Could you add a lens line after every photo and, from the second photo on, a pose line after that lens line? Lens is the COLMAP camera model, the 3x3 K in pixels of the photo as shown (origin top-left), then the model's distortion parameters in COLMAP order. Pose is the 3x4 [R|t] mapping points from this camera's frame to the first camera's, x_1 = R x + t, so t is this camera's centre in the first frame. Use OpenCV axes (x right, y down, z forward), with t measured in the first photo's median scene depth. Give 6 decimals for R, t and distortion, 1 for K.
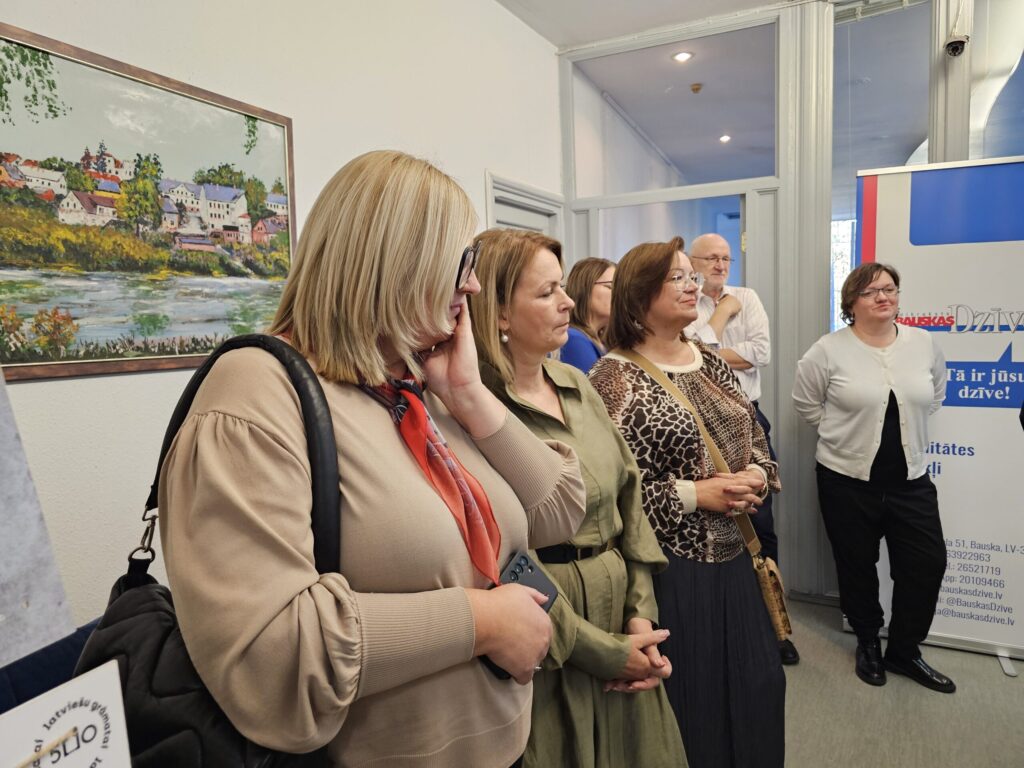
lens RADIAL K [[692.1, 0, 511.7], [0, 692.1, 382.3], [0, 0, 1]] dist [0.035926, -0.035391]
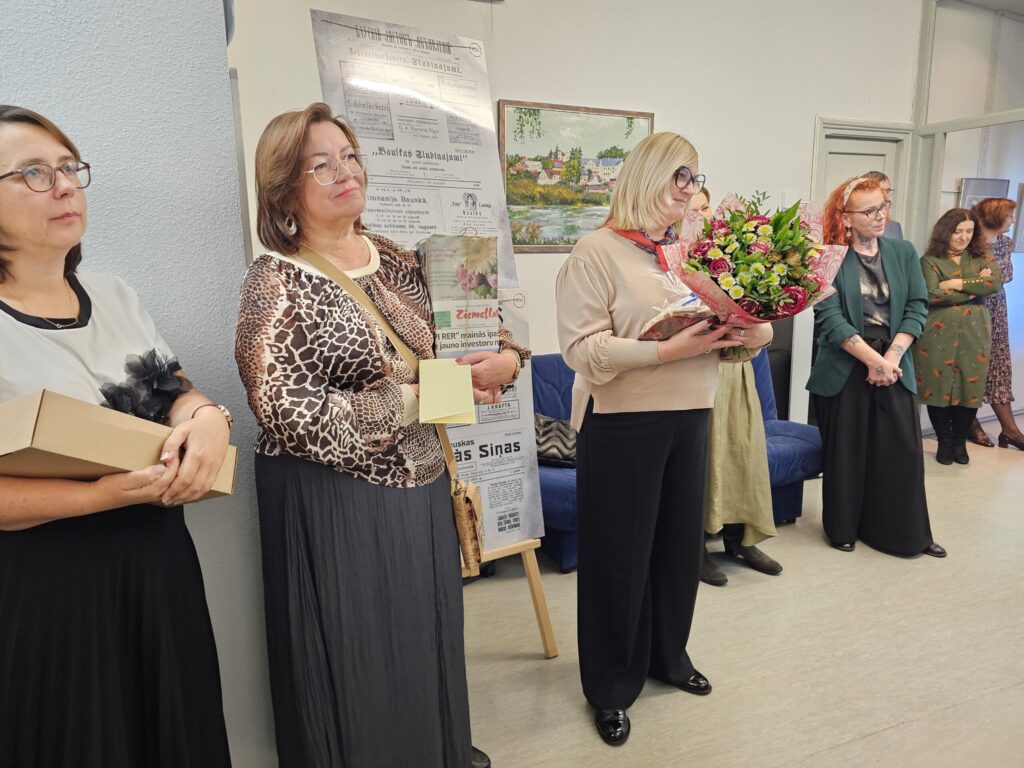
lens RADIAL K [[701.3, 0, 501.7], [0, 701.3, 384.7], [0, 0, 1]] dist [0.065313, -0.045209]
pose [[0.797709, 0.132668, -0.588269, 0.656120], [-0.066776, 0.988934, 0.132477, 0.116138], [0.599334, -0.066396, 0.797740, -0.895747]]
